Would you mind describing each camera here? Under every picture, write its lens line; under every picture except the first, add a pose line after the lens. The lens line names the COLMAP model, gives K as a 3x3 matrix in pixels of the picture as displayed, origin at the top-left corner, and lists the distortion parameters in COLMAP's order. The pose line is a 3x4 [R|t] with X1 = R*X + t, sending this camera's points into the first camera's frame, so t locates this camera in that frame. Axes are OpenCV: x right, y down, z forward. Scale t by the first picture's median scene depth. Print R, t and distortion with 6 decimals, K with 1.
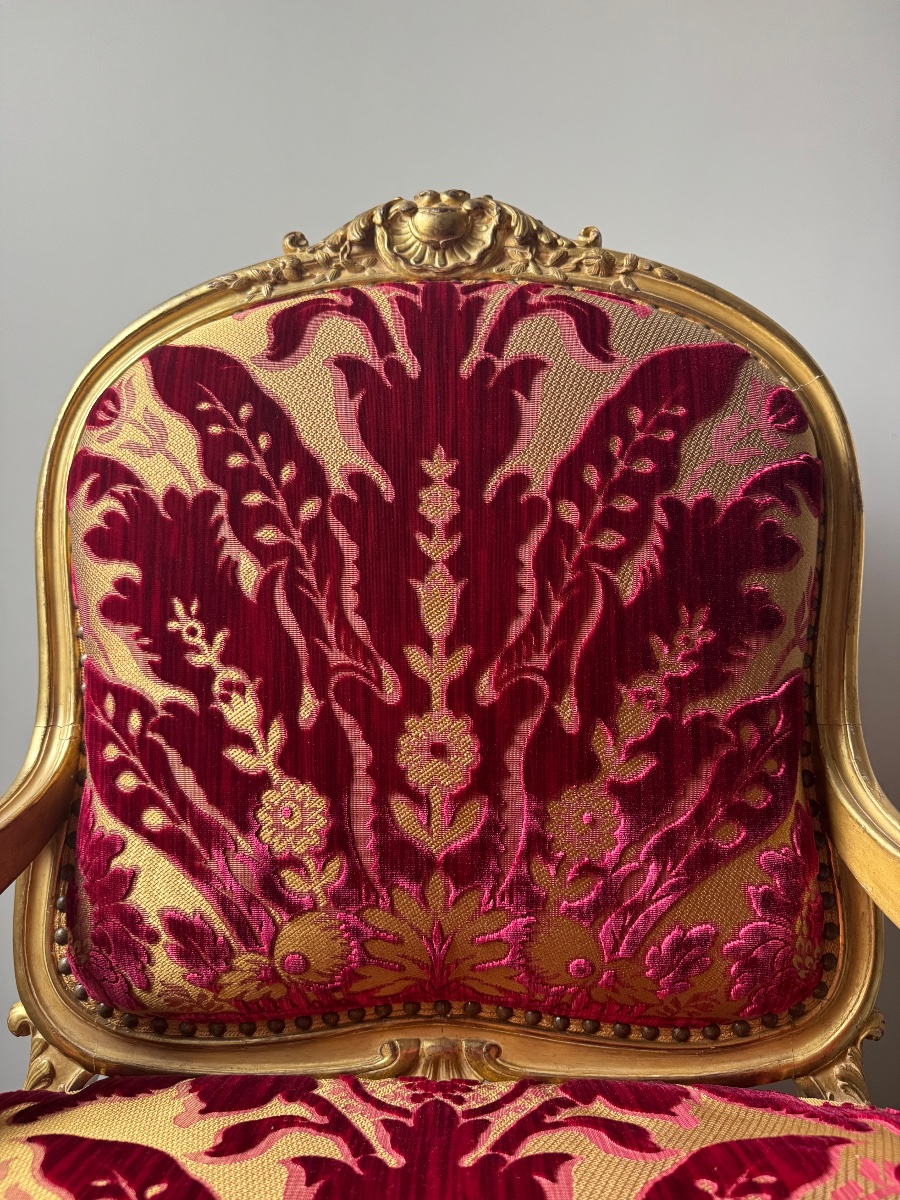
lens RADIAL K [[895.0, 0, 450.0], [0, 895.0, 600.0], [0, 0, 1]] dist [0.076571, -0.114366]
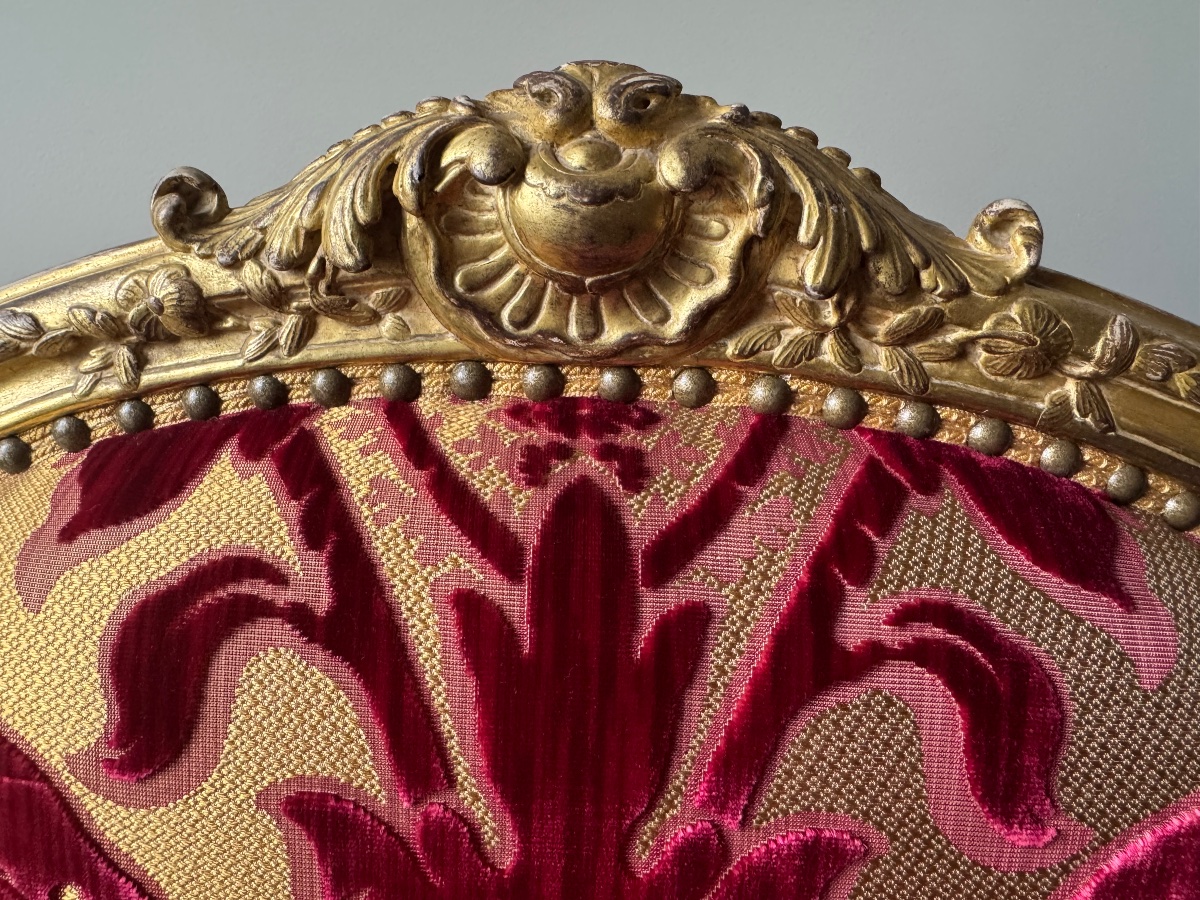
lens RADIAL K [[816.5, 0, 540.1], [0, 816.5, 448.3], [0, 0, 1]] dist [0.003919, 0.001767]
pose [[0.999455, 0.032724, -0.004287, -0.025256], [-0.026677, 0.877495, 0.478844, -0.488280], [0.019432, -0.478468, 0.877890, 0.689673]]
